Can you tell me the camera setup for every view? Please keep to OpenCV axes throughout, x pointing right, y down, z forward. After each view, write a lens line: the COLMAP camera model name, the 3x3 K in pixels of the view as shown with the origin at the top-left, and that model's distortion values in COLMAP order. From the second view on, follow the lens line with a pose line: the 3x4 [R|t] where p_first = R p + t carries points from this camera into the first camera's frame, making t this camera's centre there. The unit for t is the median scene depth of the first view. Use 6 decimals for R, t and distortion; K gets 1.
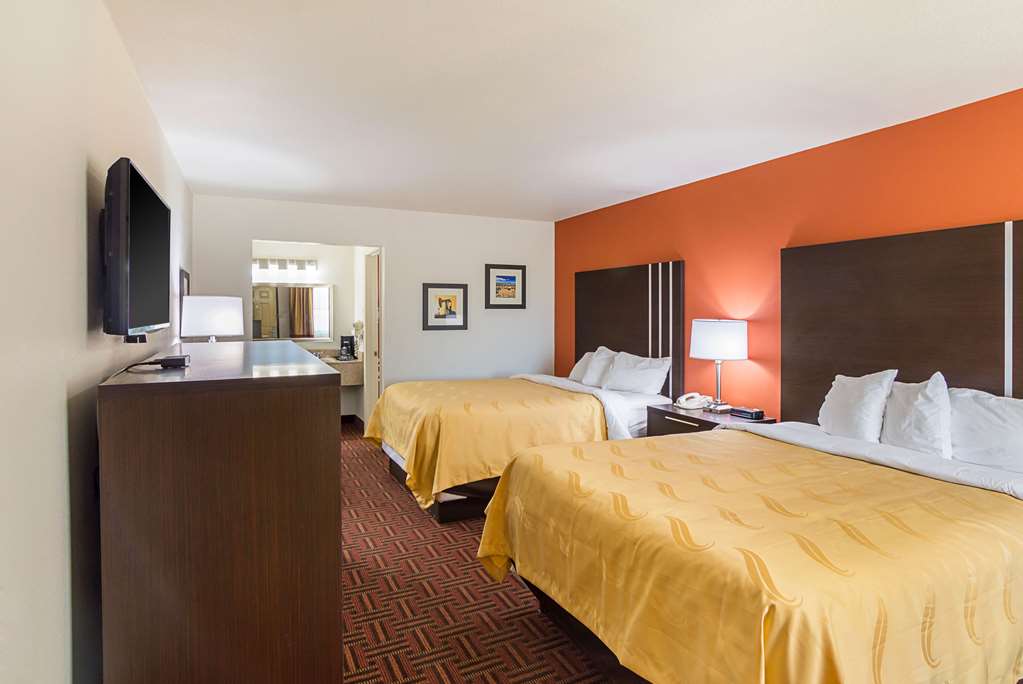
lens RADIAL K [[553.2, 0, 513.4], [0, 553.2, 308.2], [0, 0, 1]] dist [-0.001317, -0.000306]
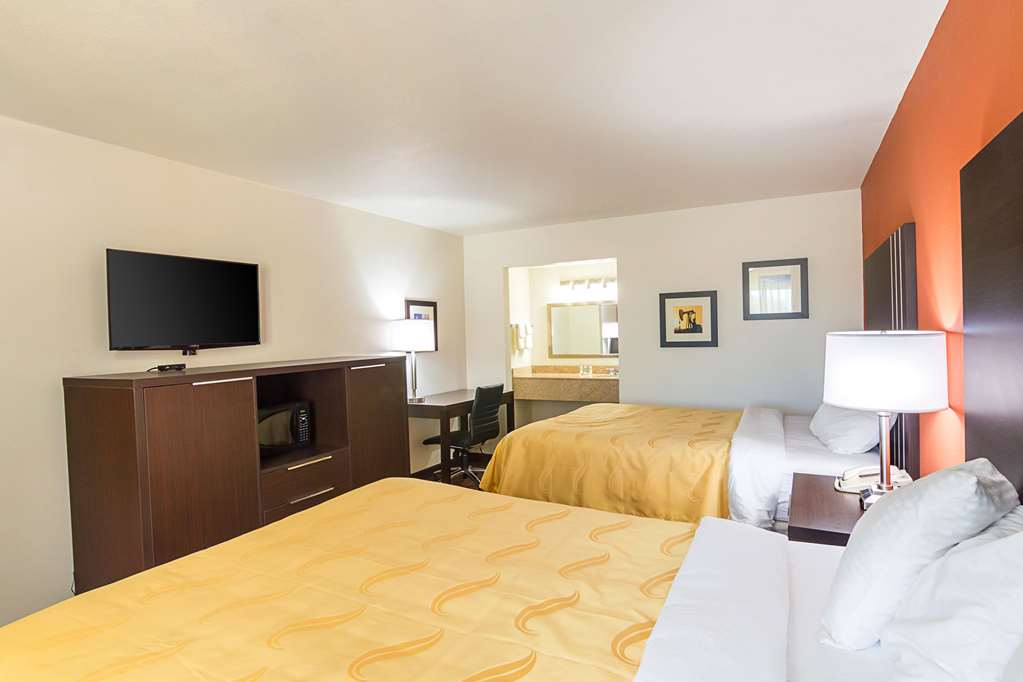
lens RADIAL K [[553.2, 0, 512.0], [0, 553.2, 339.6], [0, 0, 1]] dist [-0.001317, -0.000306]
pose [[0.589650, -0.003481, -0.807651, 0.401052], [0.024985, 0.999591, 0.013933, 0.009565], [0.807272, -0.028395, 0.589496, 0.285602]]
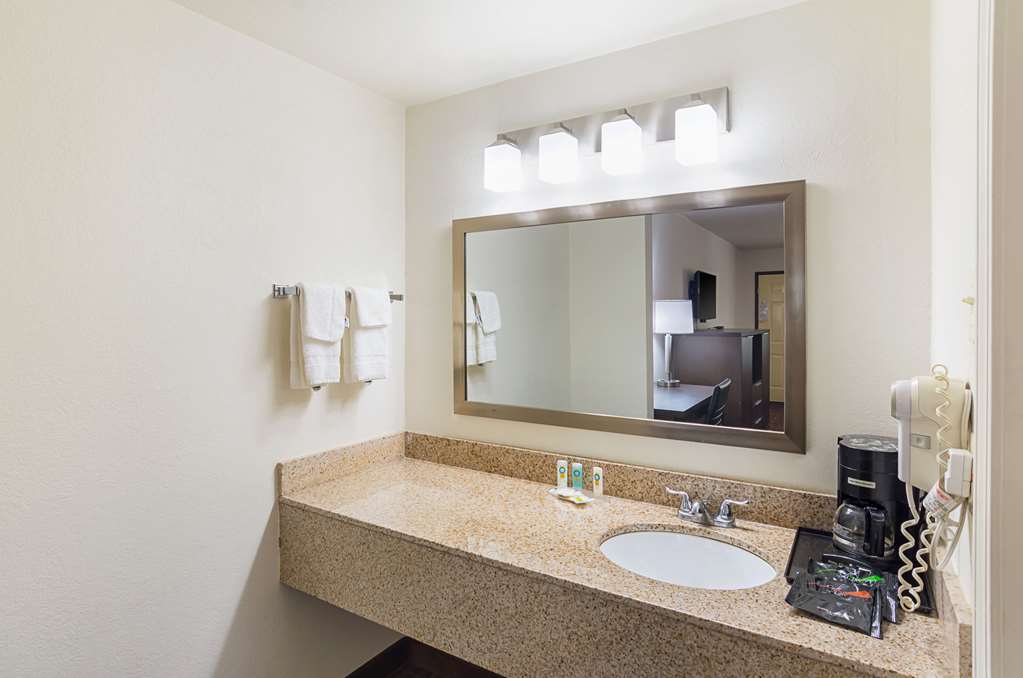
lens RADIAL K [[553.2, 0, 510.7], [0, 553.2, 338.8], [0, 0, 1]] dist [-0.001317, -0.000306]
pose [[0.512626, 0.045570, -0.857402, -0.241285], [-0.007814, 0.998797, 0.048413, 0.006044], [0.858576, -0.018118, 0.512366, 0.938344]]
